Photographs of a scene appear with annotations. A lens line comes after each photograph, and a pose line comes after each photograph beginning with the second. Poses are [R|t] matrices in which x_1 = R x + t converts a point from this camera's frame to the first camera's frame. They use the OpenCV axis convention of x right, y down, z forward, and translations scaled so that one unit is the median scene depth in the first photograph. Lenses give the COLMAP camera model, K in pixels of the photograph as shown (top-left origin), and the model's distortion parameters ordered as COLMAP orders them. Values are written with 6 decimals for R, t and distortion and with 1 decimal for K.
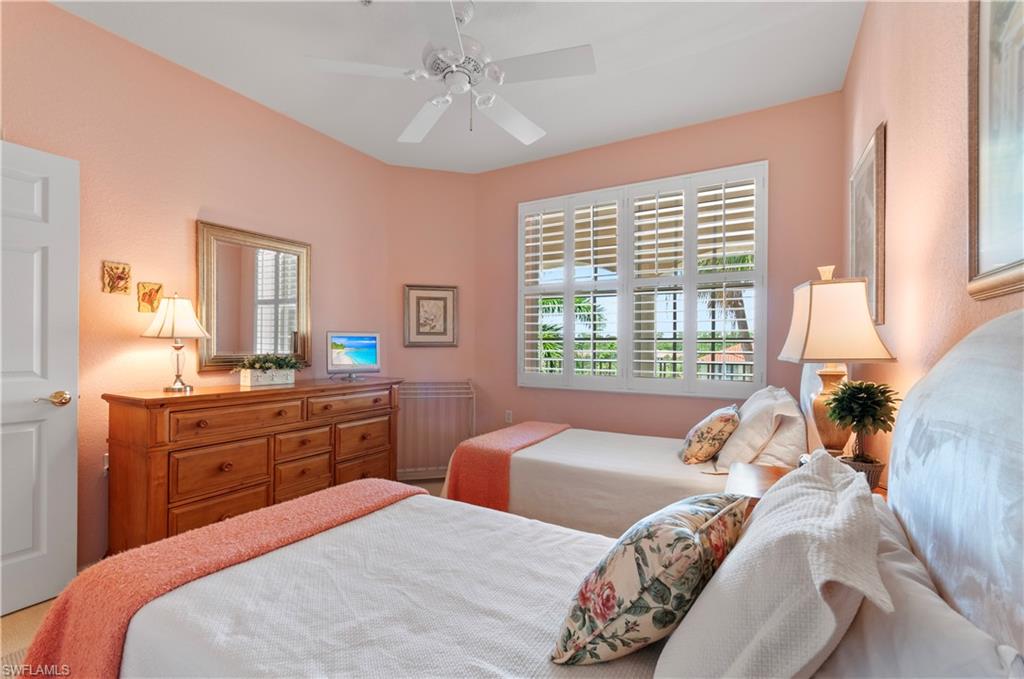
lens RADIAL K [[448.7, 0, 516.6], [0, 448.7, 342.6], [0, 0, 1]] dist [0.003954, 0.000263]
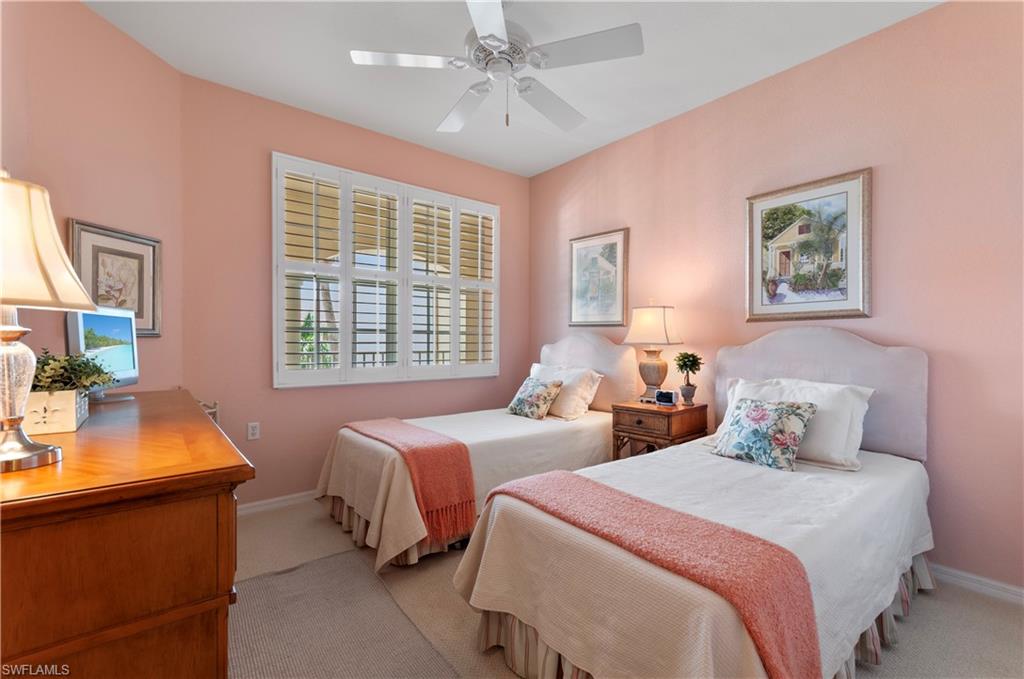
lens RADIAL K [[454.1, 0, 512.6], [0, 454.1, 348.9], [0, 0, 1]] dist [0.000780, 0.000159]
pose [[0.363686, -0.018184, 0.931344, -0.576253], [-0.006934, 0.999729, 0.022227, 0.008201], [-0.931496, -0.014541, 0.363462, 0.332127]]
